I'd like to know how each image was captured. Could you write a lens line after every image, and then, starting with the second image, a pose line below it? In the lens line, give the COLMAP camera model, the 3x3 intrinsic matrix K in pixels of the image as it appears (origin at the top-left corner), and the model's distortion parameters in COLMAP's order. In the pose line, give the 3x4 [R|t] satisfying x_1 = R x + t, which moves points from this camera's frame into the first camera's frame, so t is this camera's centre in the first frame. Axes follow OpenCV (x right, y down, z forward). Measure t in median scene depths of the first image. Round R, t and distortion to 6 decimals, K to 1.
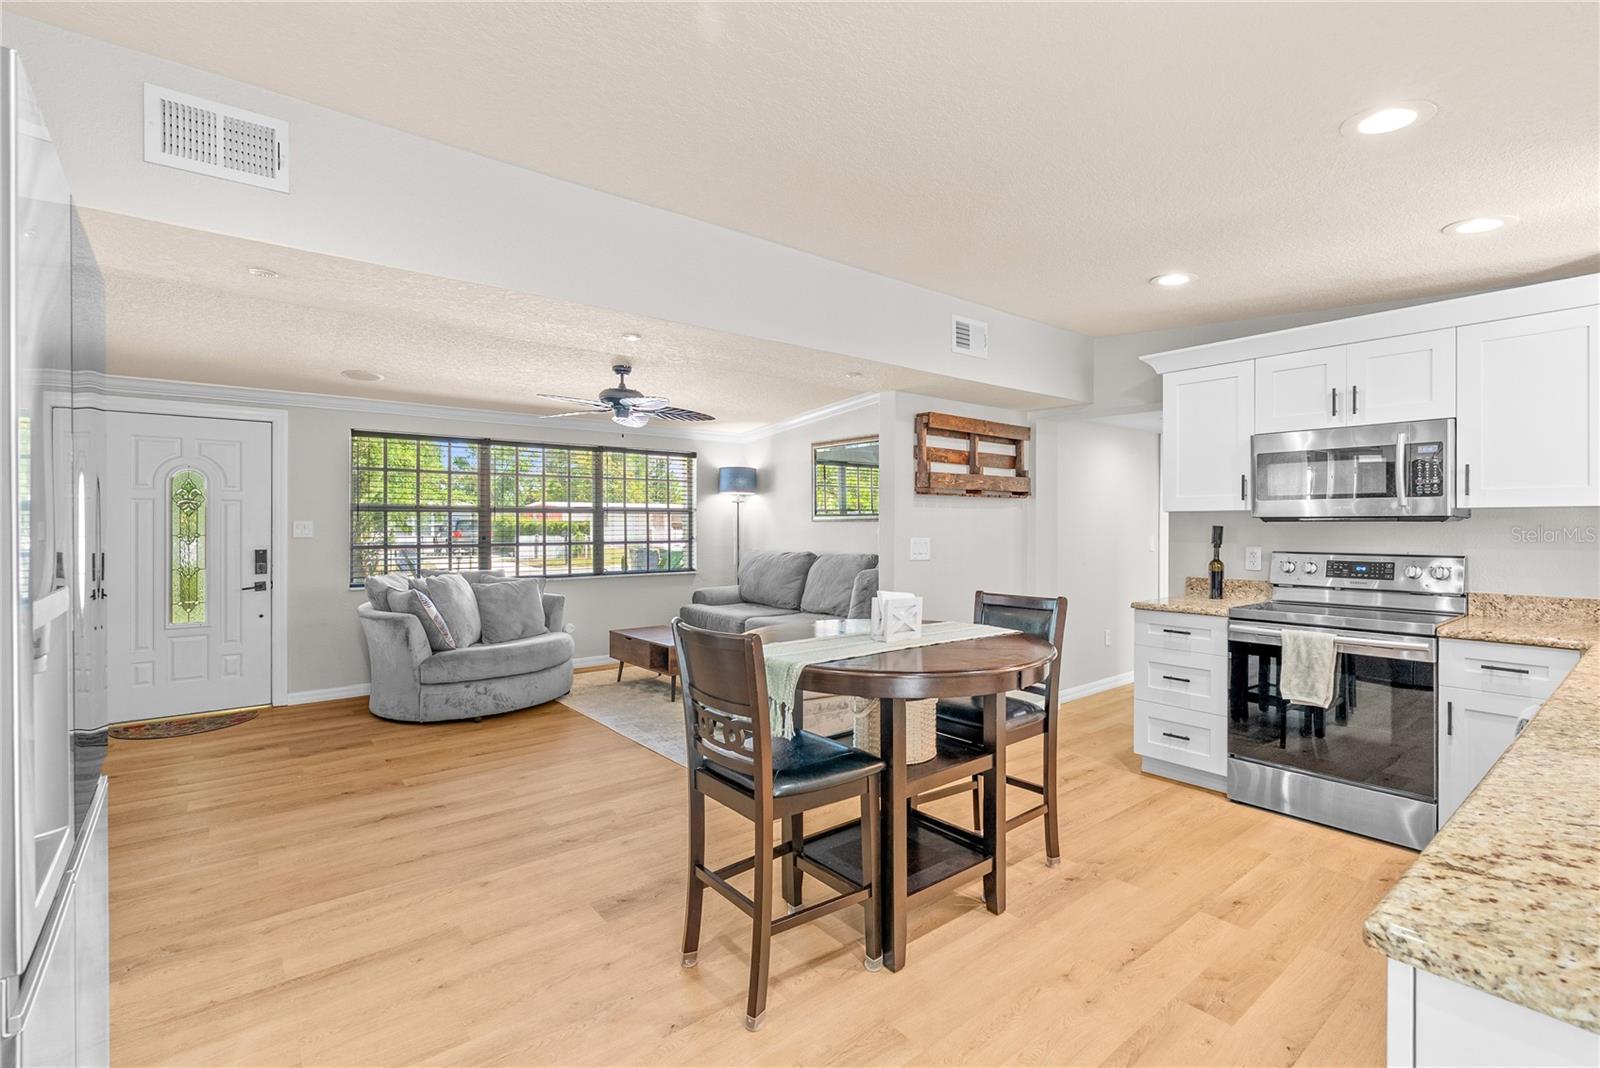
lens RADIAL K [[726.7, 0, 805.1], [0, 726.7, 524.9], [0, 0, 1]] dist [-0.004326, 0.000377]
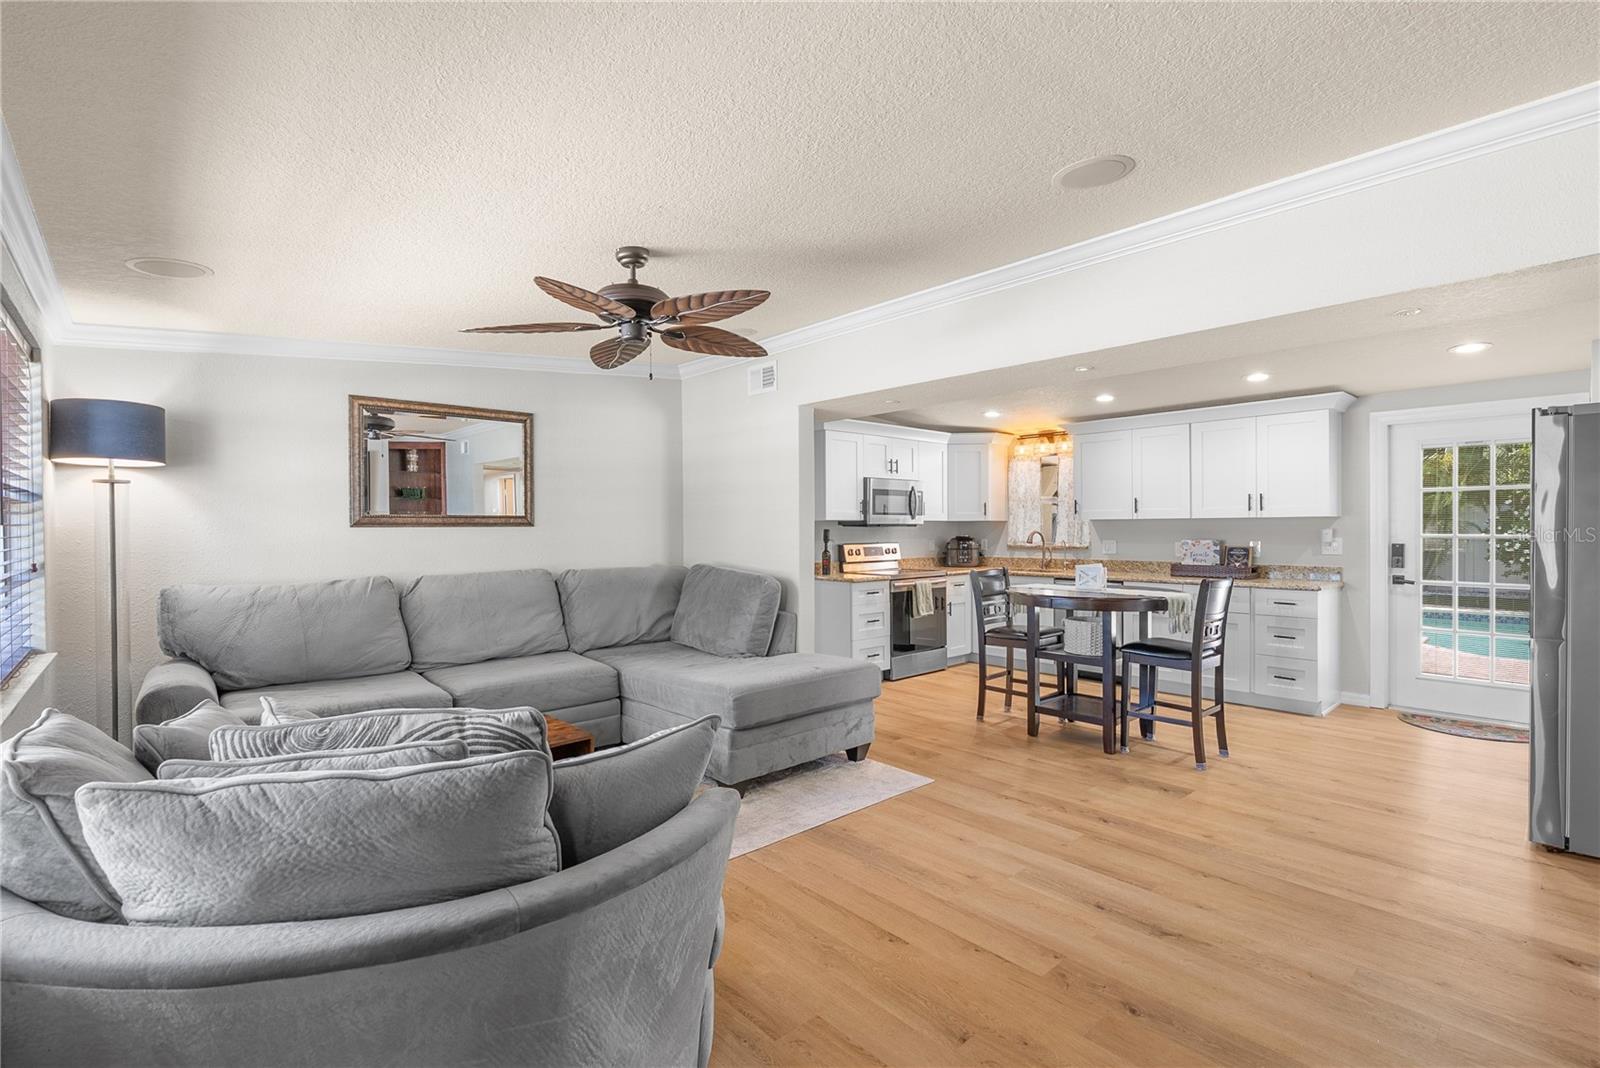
lens RADIAL K [[728.6, 0, 802.7], [0, 728.6, 529.6], [0, 0, 1]] dist [-0.003141, -0.000291]
pose [[-0.055587, -0.001659, 0.998452, -0.878815], [0.005593, 0.999982, 0.001973, -0.001405], [-0.998438, 0.005694, -0.055577, 0.958755]]
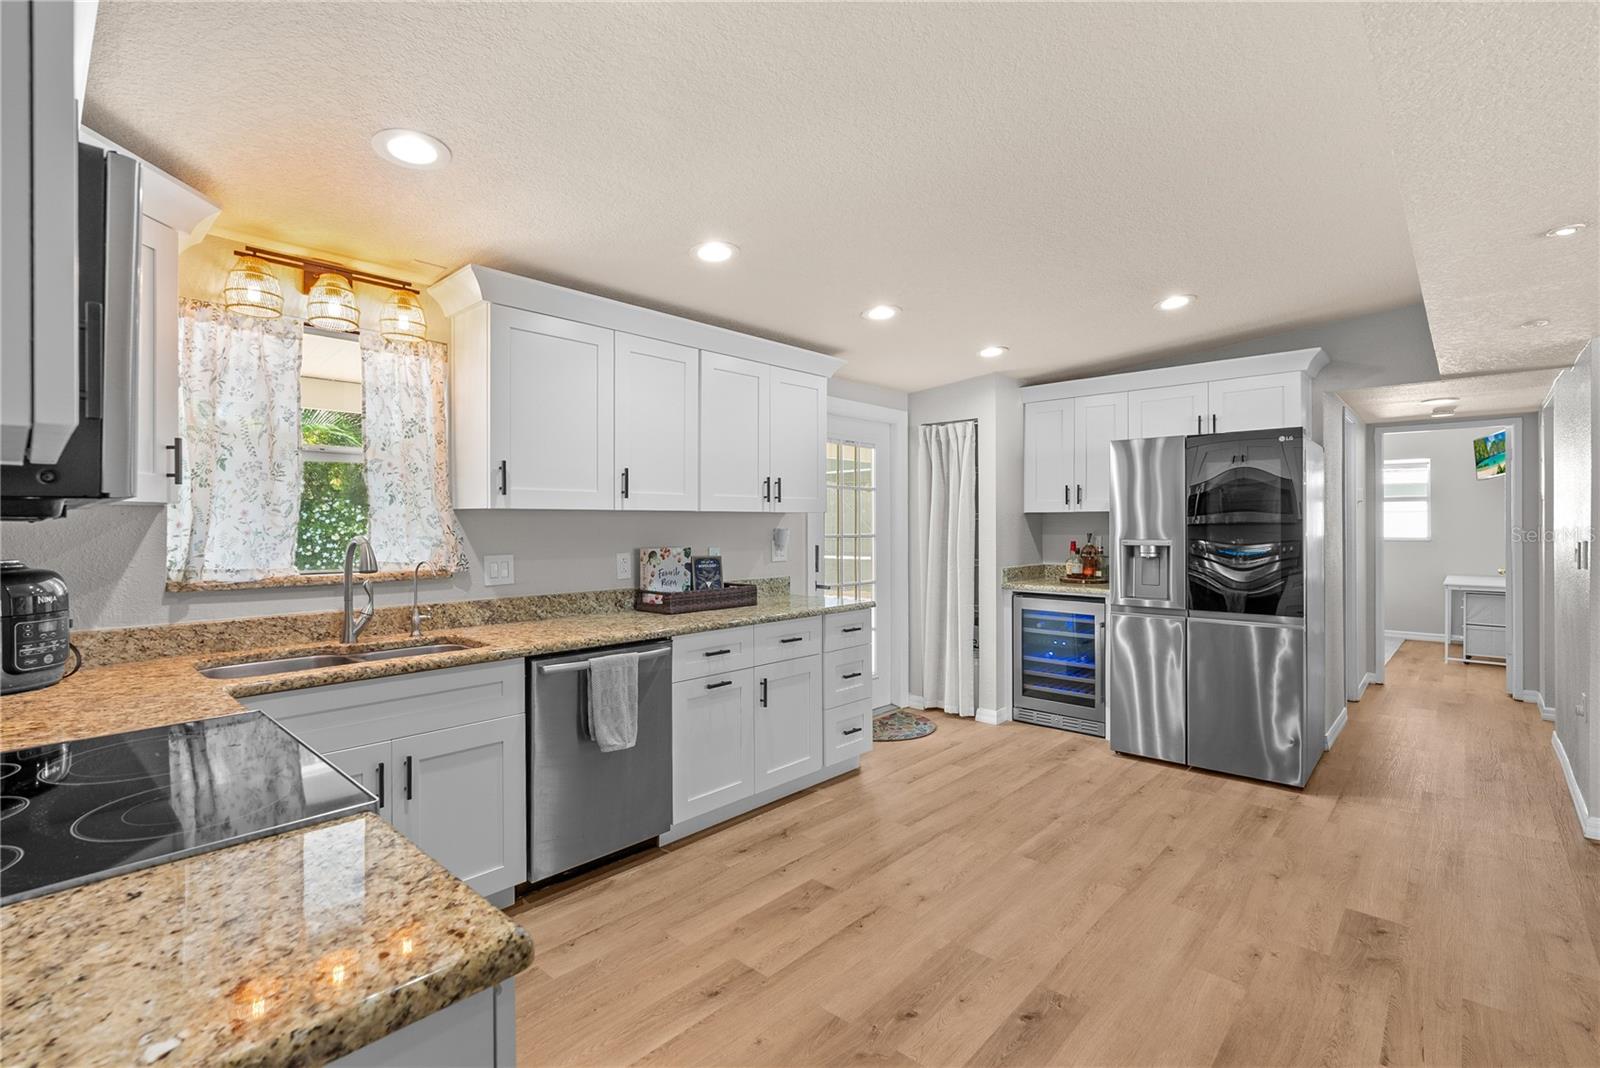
lens RADIAL K [[726.7, 0, 805.1], [0, 726.7, 524.9], [0, 0, 1]] dist [-0.004326, 0.000377]
pose [[-0.988597, 0.001999, -0.150574, 0.327142], [0.002089, 0.999998, -0.000434, -0.000512], [0.150573, -0.000743, -0.988599, 0.963436]]
